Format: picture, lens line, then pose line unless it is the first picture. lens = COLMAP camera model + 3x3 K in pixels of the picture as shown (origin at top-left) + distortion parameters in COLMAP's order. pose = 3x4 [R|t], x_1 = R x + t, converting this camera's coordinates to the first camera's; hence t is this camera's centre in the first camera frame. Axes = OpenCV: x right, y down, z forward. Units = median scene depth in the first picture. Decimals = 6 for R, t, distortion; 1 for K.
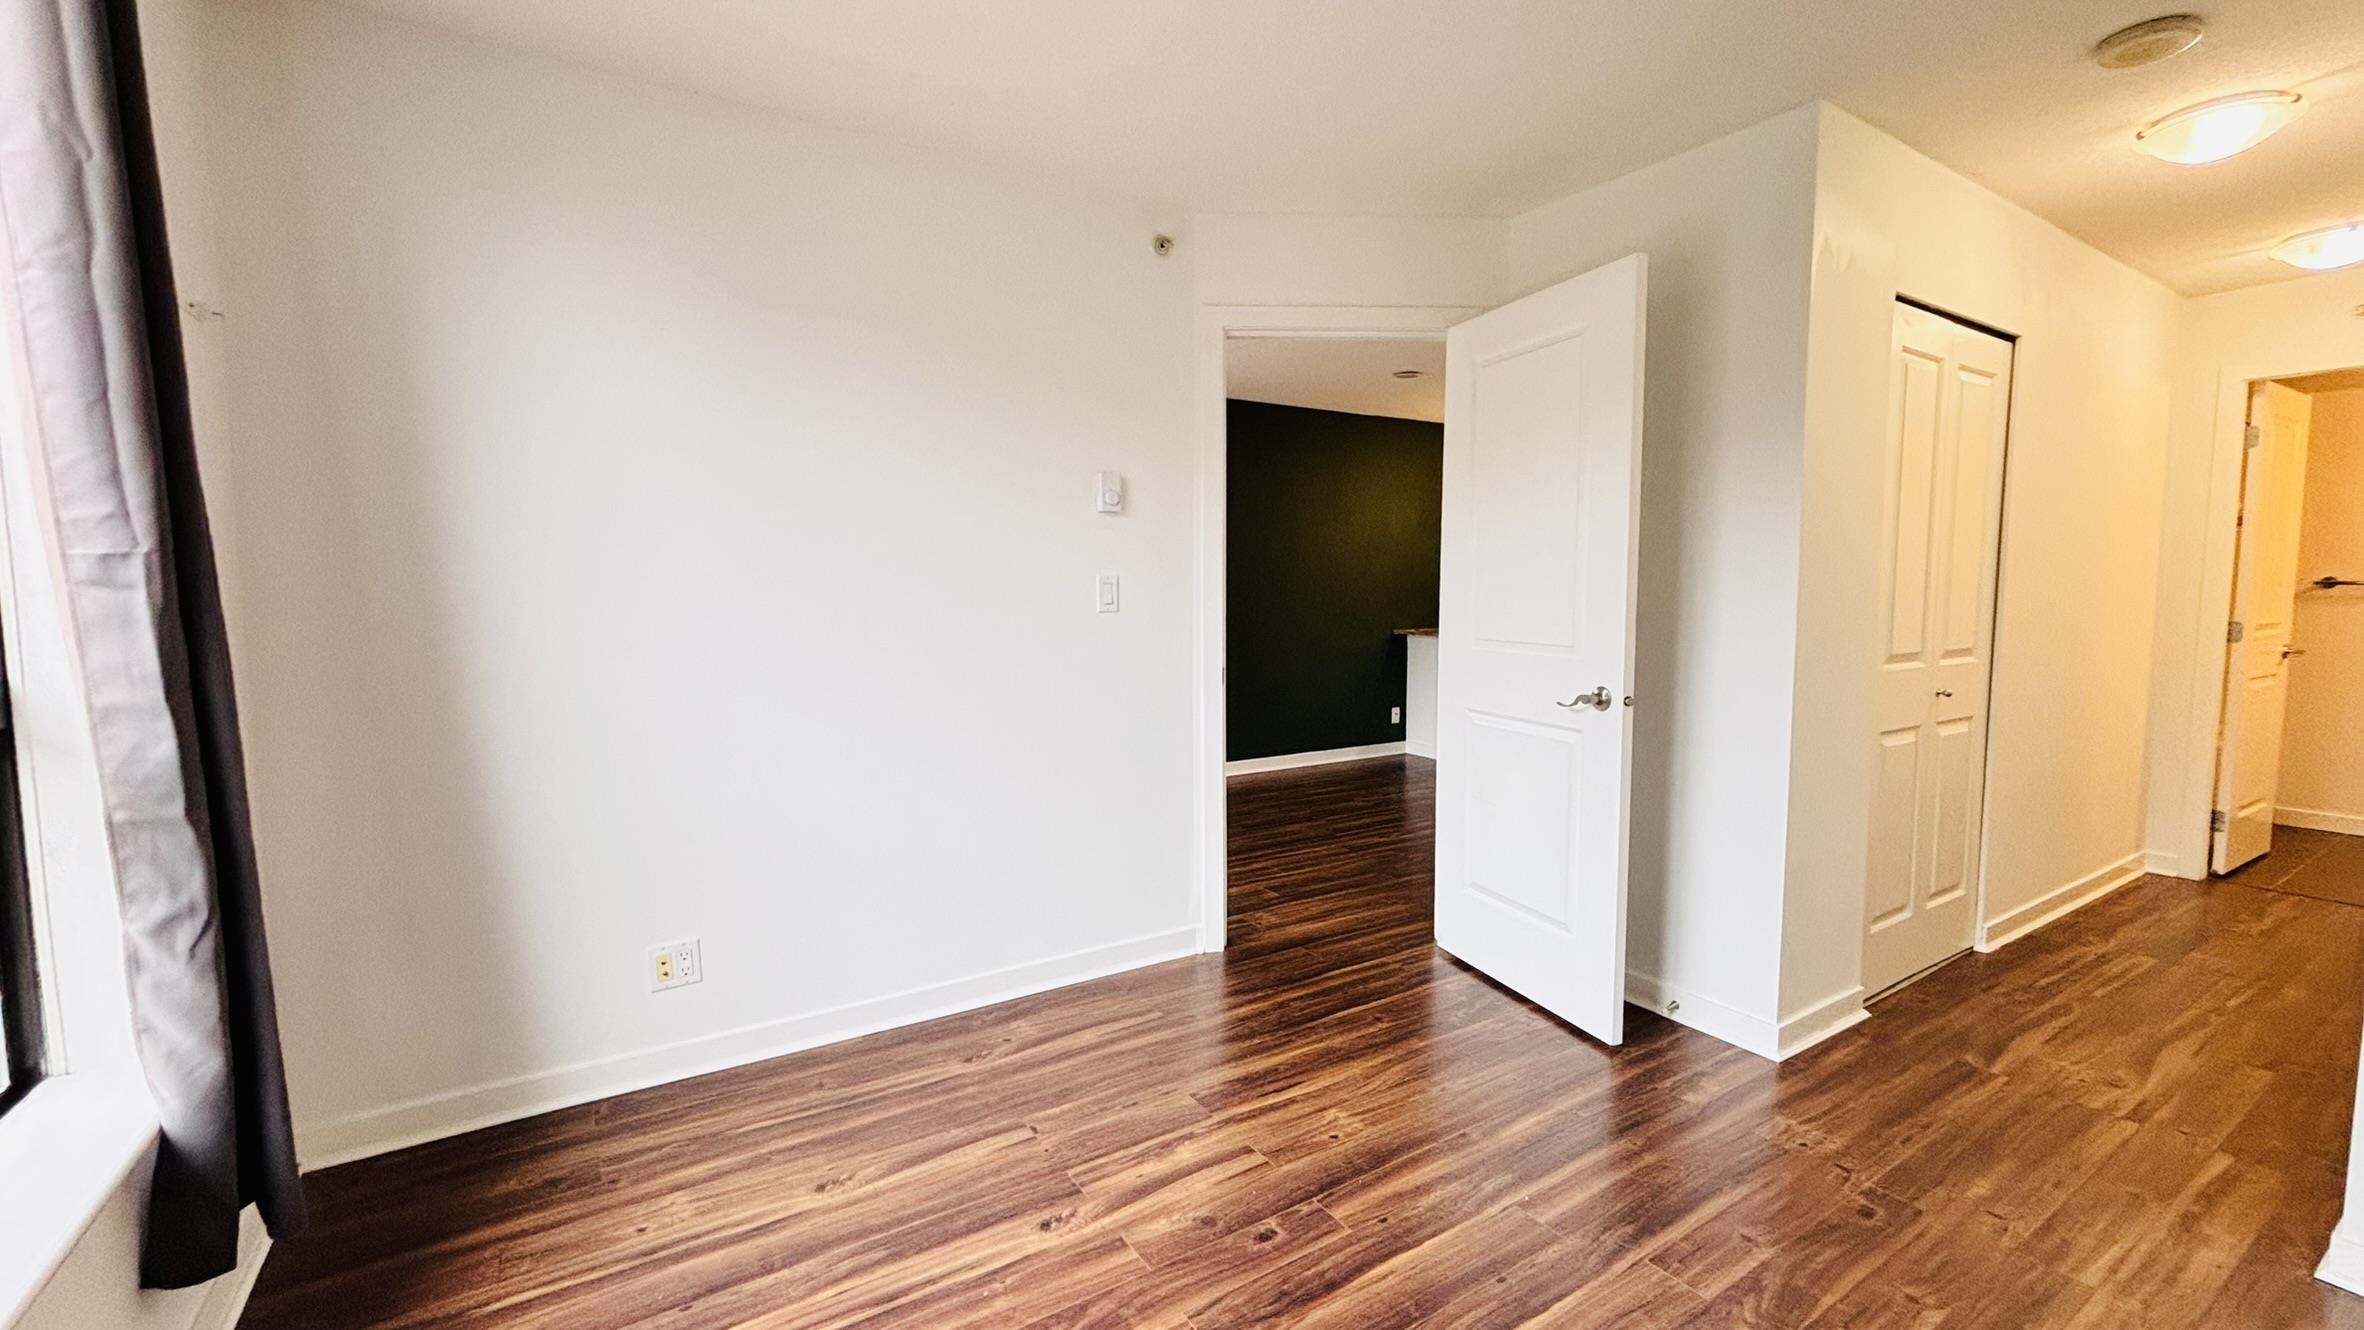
lens RADIAL K [[926.5, 0, 1125.5], [0, 926.5, 655.3], [0, 0, 1]] dist [0.000378, -0.006283]
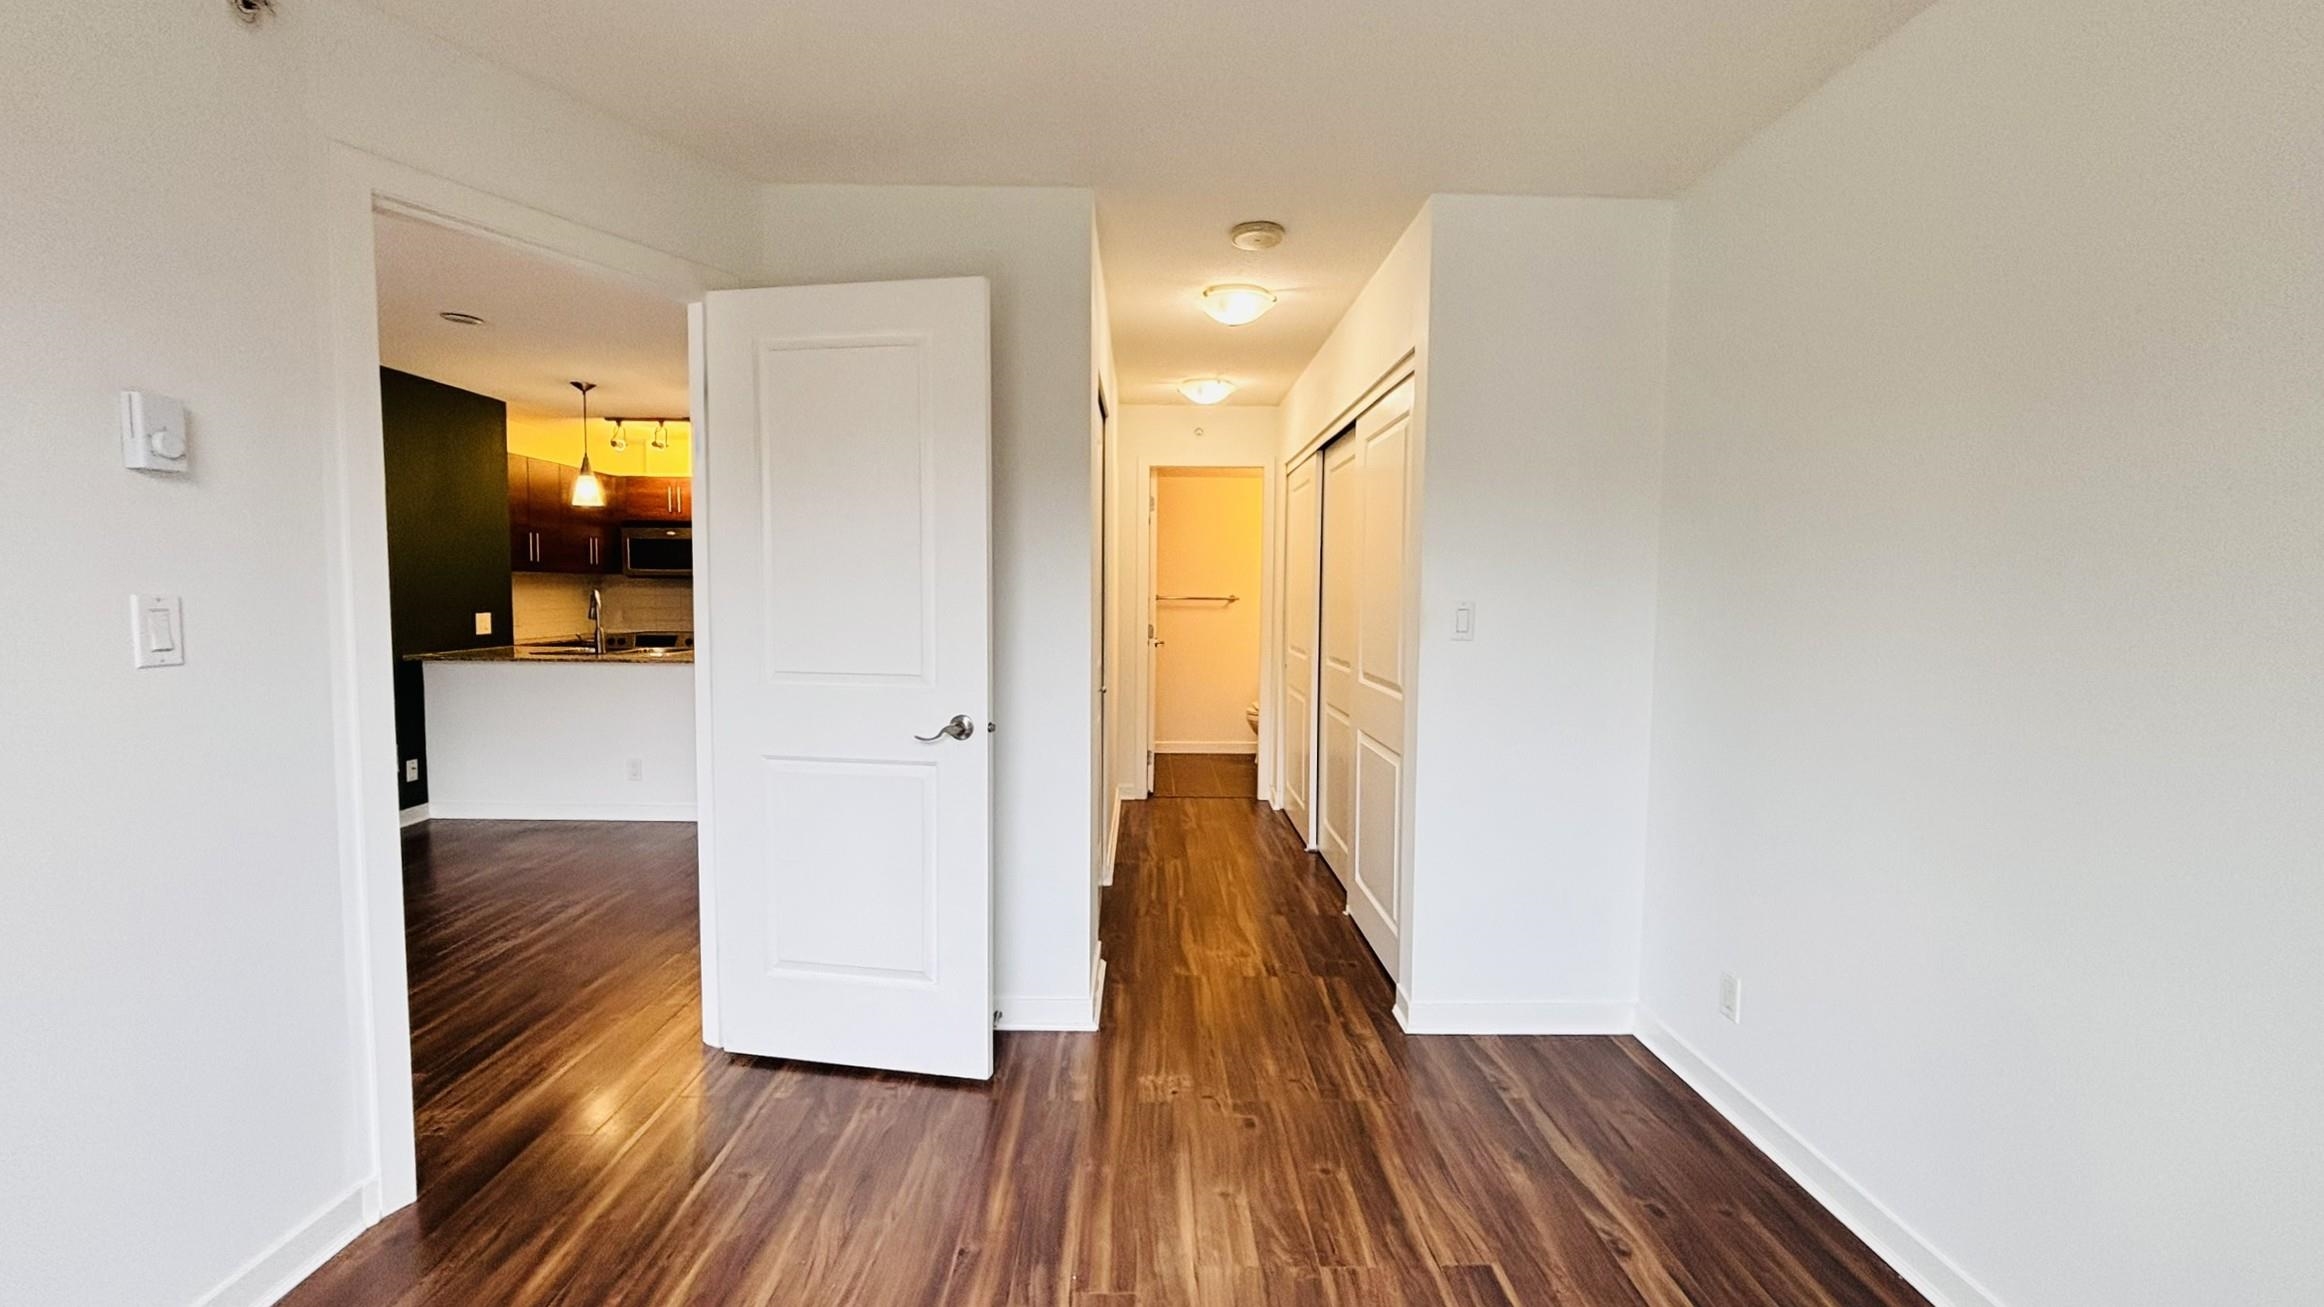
lens RADIAL K [[968.1, 0, 1157.8], [0, 968.1, 641.3], [0, 0, 1]] dist [-0.000284, 0.000078]
pose [[0.498165, -0.039294, 0.866191, -0.213749], [0.057952, 0.998248, 0.011955, -0.036055], [-0.865143, 0.044242, 0.499570, 0.260552]]
